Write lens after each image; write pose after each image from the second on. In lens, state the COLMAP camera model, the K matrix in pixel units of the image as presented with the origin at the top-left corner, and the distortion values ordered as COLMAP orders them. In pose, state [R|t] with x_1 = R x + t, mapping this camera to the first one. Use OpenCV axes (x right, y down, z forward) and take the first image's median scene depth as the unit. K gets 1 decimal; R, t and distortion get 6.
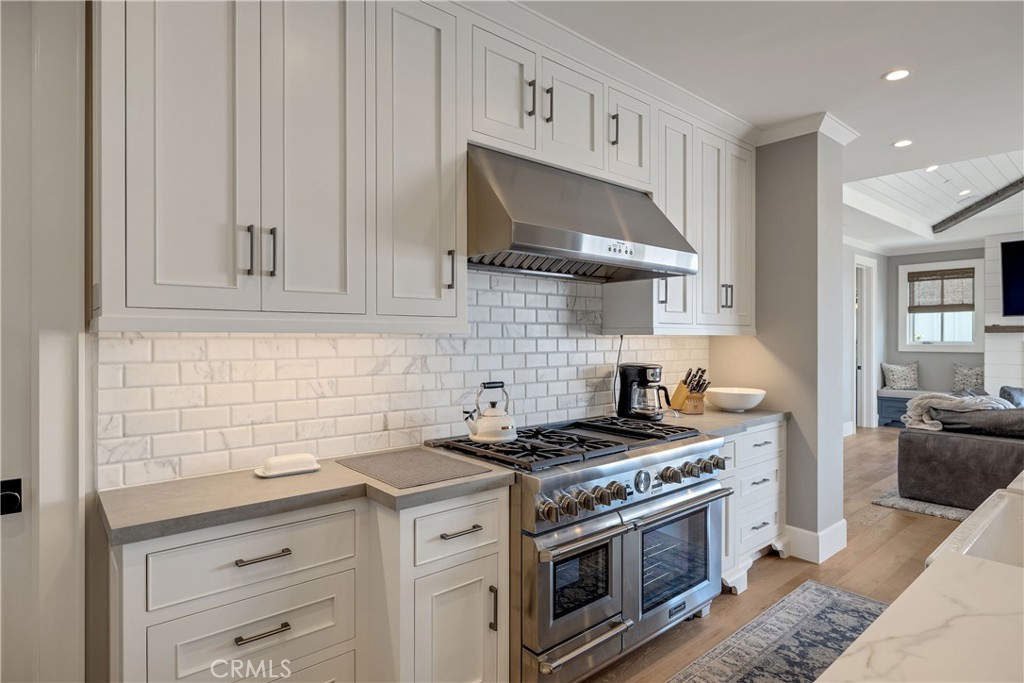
lens RADIAL K [[556.7, 0, 507.9], [0, 556.7, 338.9], [0, 0, 1]] dist [-0.003680, -0.001293]
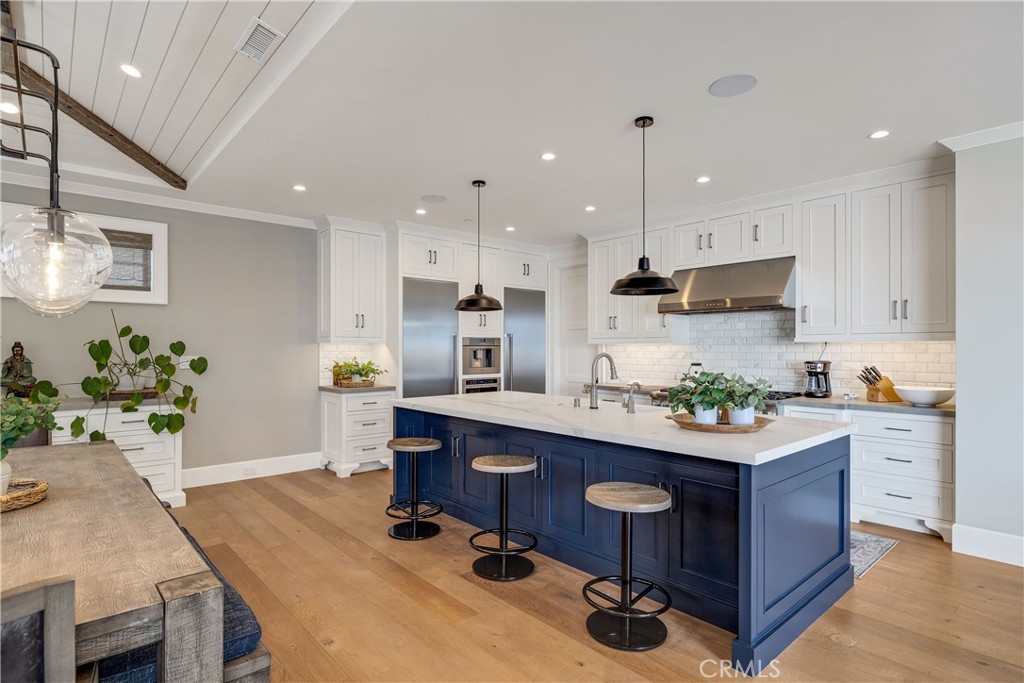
lens RADIAL K [[527.0, 0, 516.2], [0, 527.0, 347.2], [0, 0, 1]] dist [-0.002316, 0.000955]
pose [[0.018195, -0.002115, -0.999832, 1.635460], [-0.001371, 0.999997, -0.002141, 0.010986], [0.999834, 0.001410, 0.018192, 0.135470]]
